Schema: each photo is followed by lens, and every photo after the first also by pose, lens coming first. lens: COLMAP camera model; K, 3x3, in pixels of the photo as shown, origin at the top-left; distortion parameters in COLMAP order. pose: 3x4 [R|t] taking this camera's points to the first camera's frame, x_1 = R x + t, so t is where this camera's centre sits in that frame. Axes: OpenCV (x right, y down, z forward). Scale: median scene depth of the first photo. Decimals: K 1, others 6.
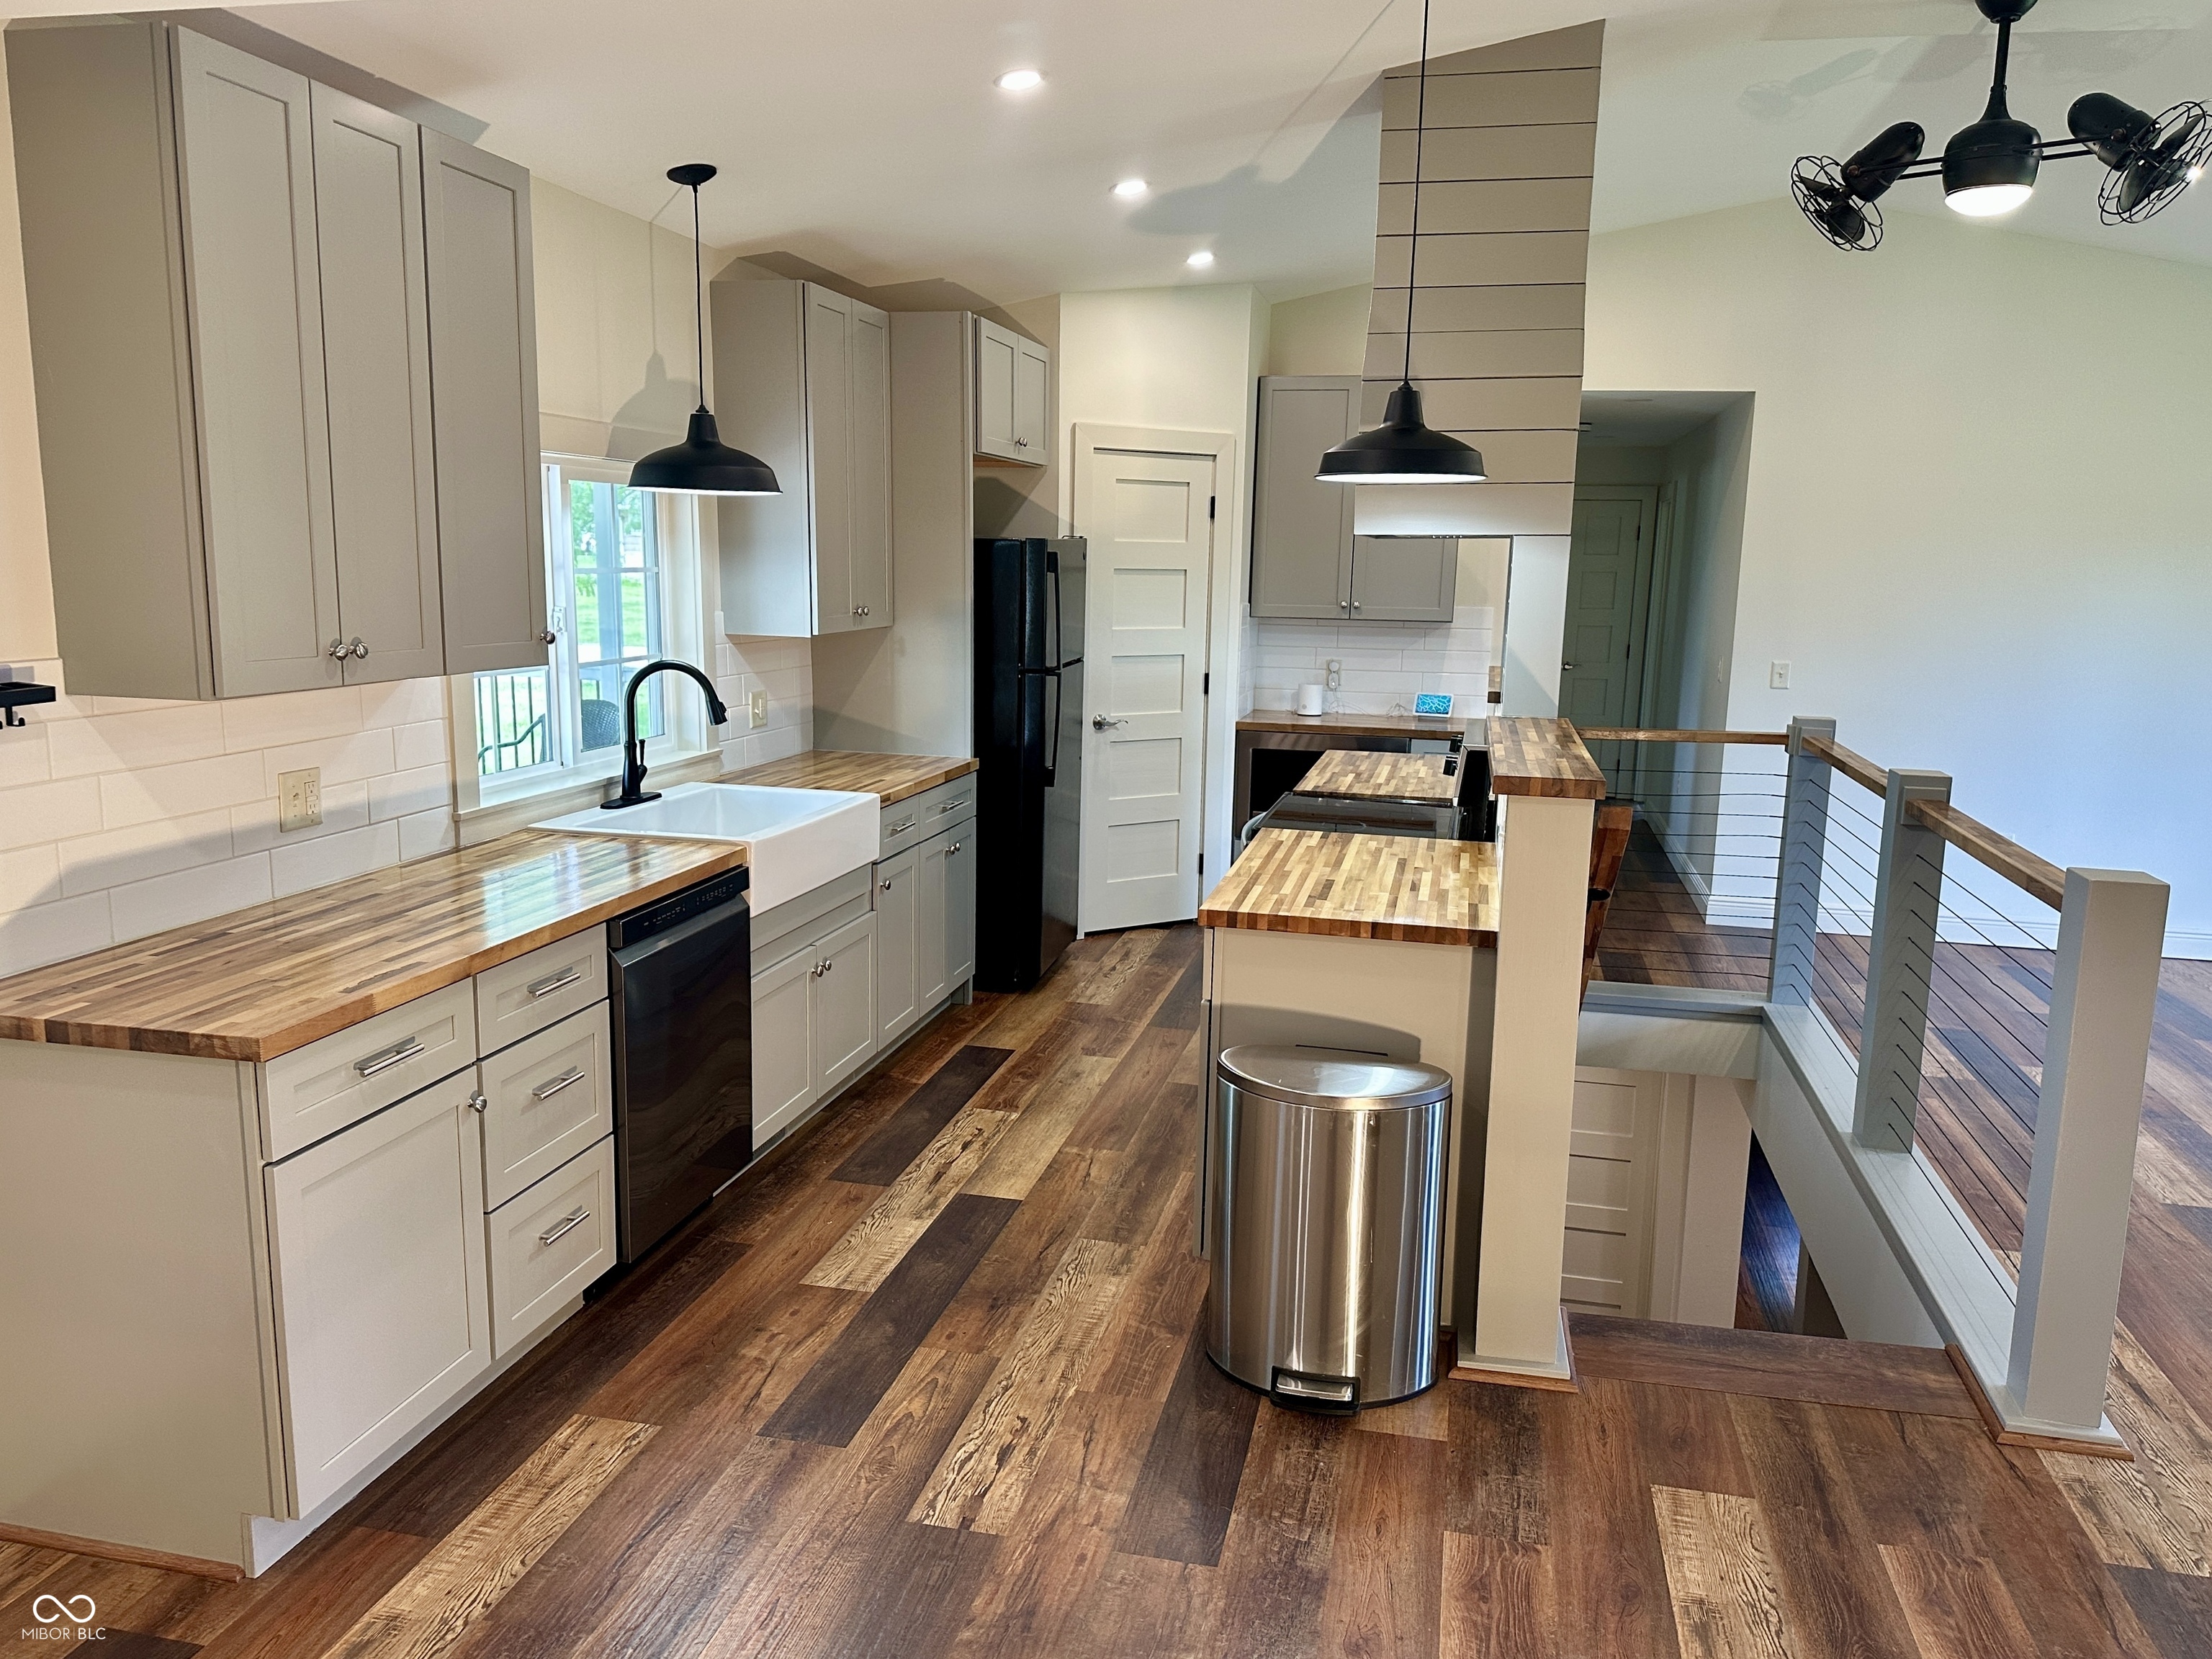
lens RADIAL K [[1634.5, 0, 1106.0], [0, 1634.5, 829.5], [0, 0, 1]] dist [0.056739, -0.073493]
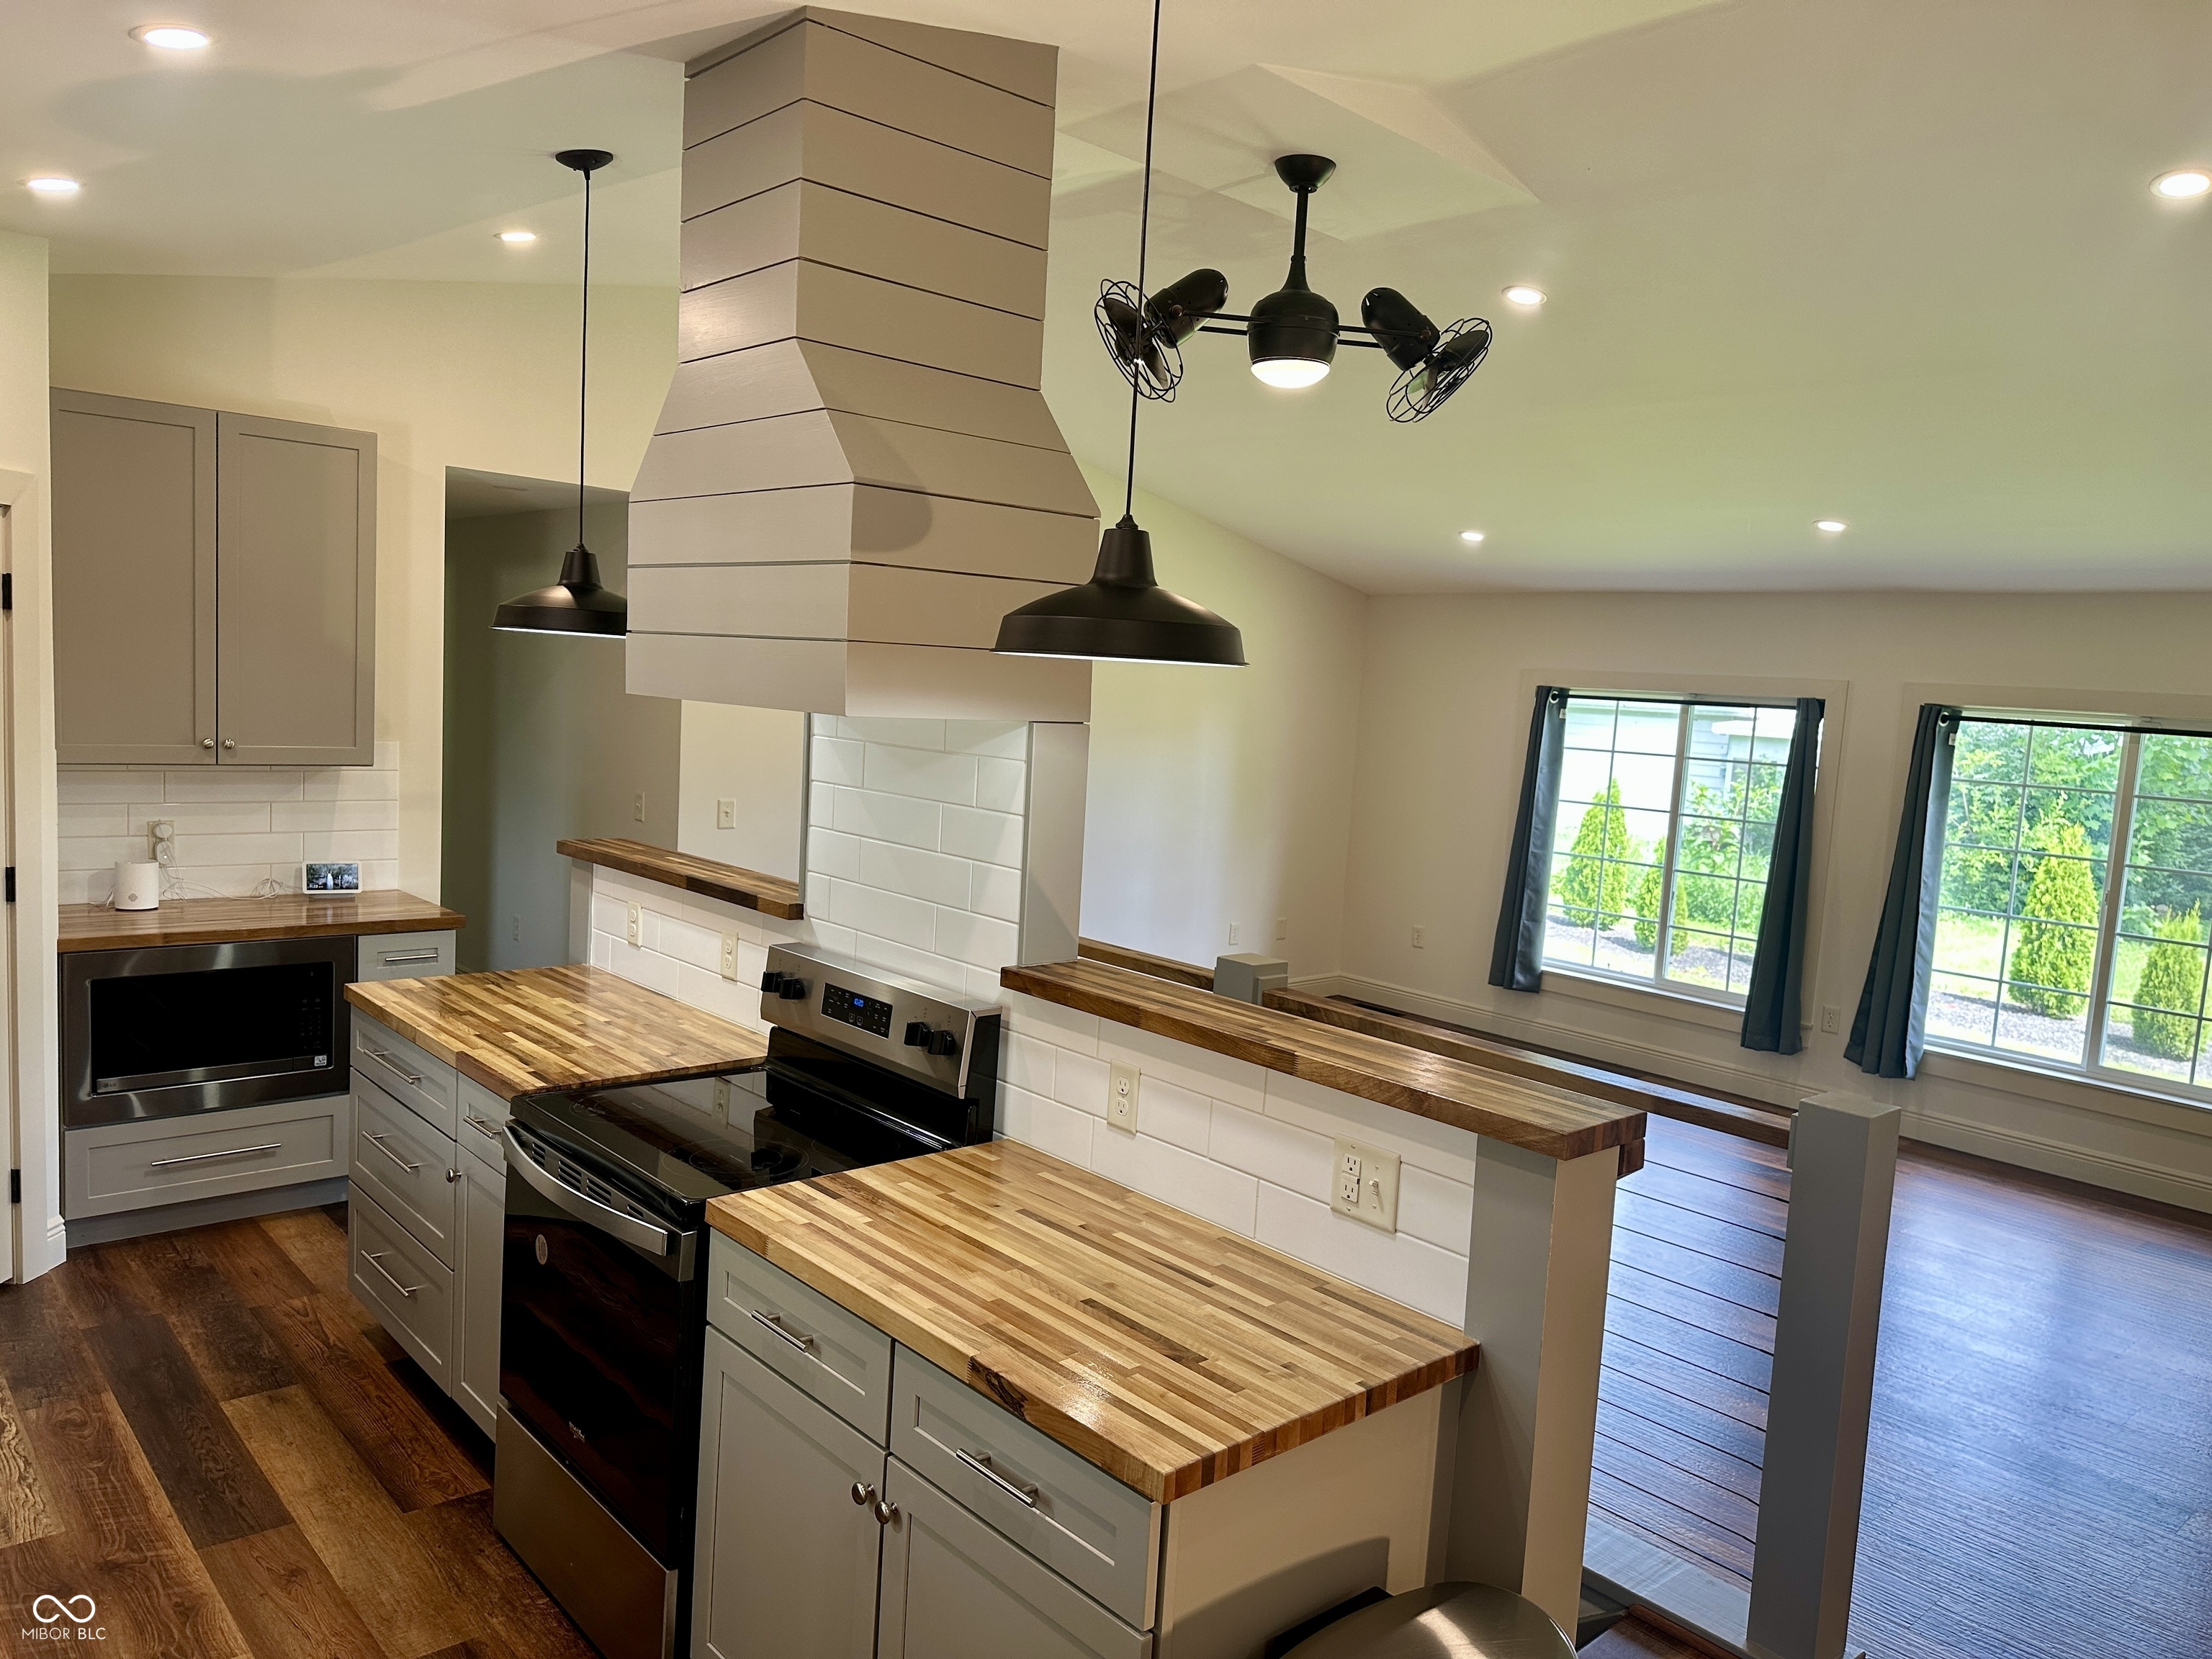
lens RADIAL K [[1574.9, 0, 1114.5], [0, 1574.9, 825.3], [0, 0, 1]] dist [0.054300, -0.041161]
pose [[0.578608, -0.062581, 0.813202, -0.289833], [0.088571, 0.995977, 0.013627, -0.136250], [-0.810783, 0.064141, 0.581822, 0.551648]]
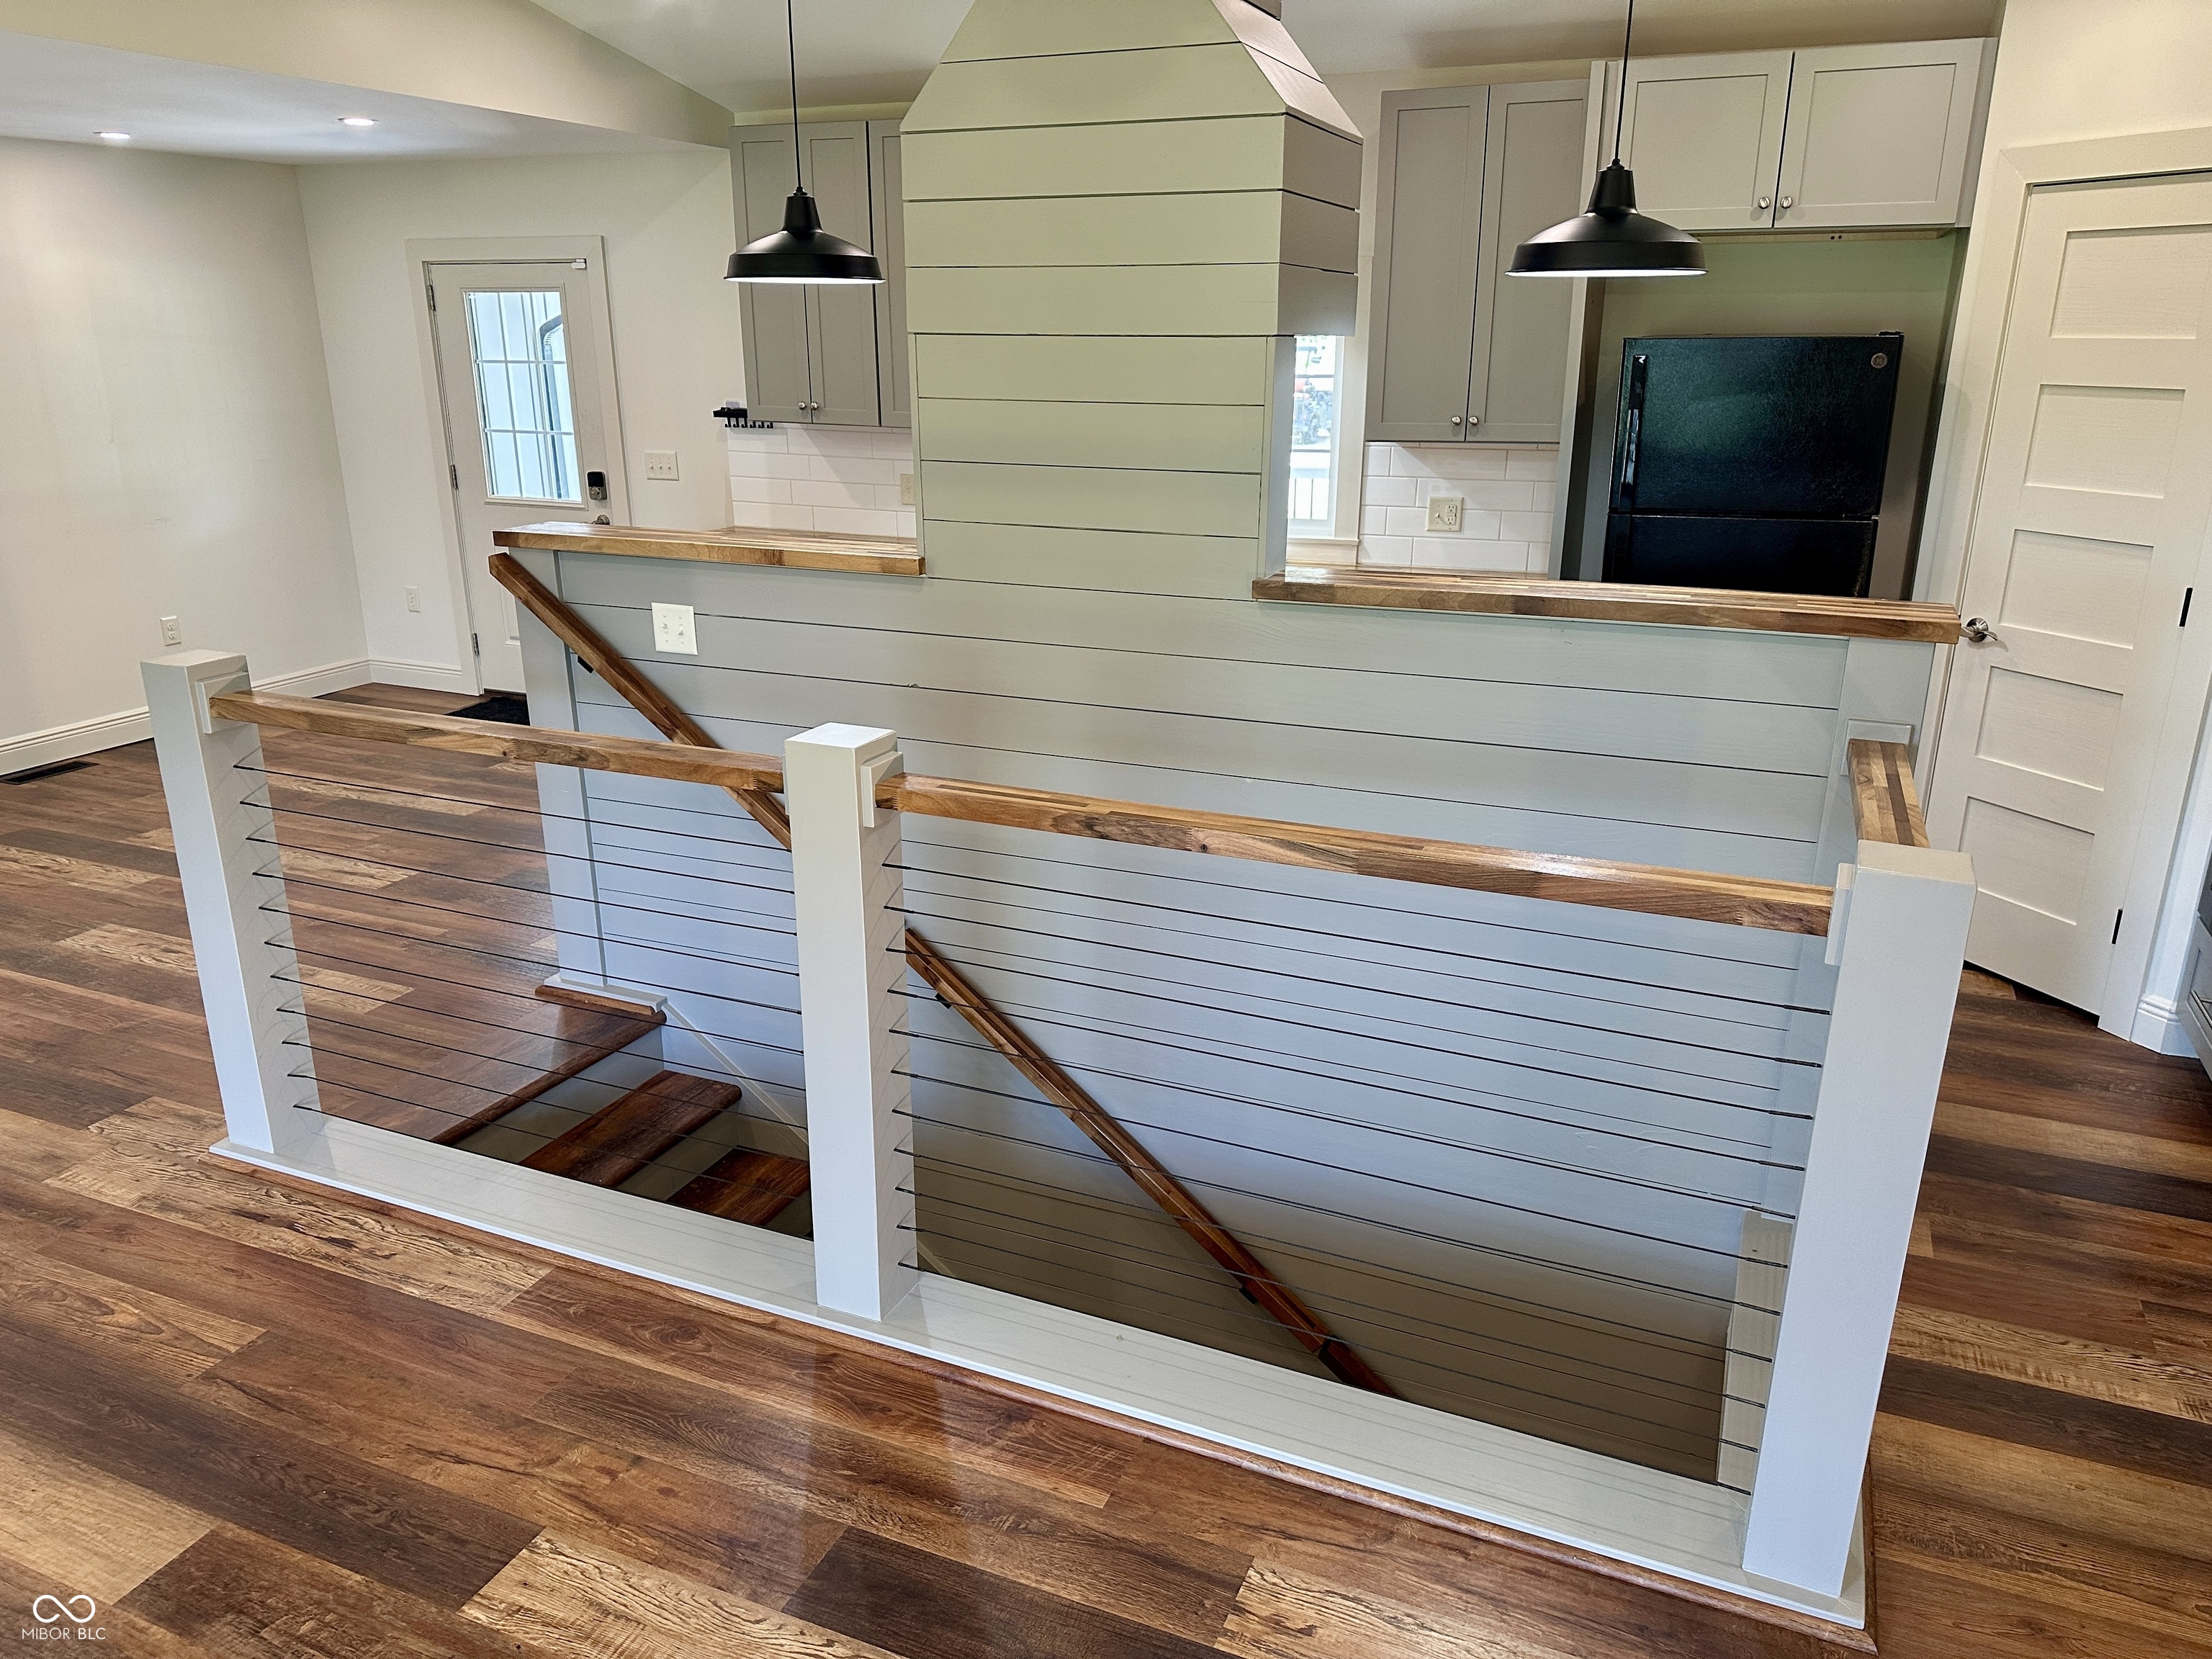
lens RADIAL K [[1571.5, 0, 1120.5], [0, 1571.5, 836.8], [0, 0, 1]] dist [0.115650, -0.174741]
pose [[-0.180847, 0.282563, -0.942047, 1.066750], [-0.170000, 0.934442, 0.312918, -0.206324], [0.968707, 0.216739, -0.120955, 1.218680]]
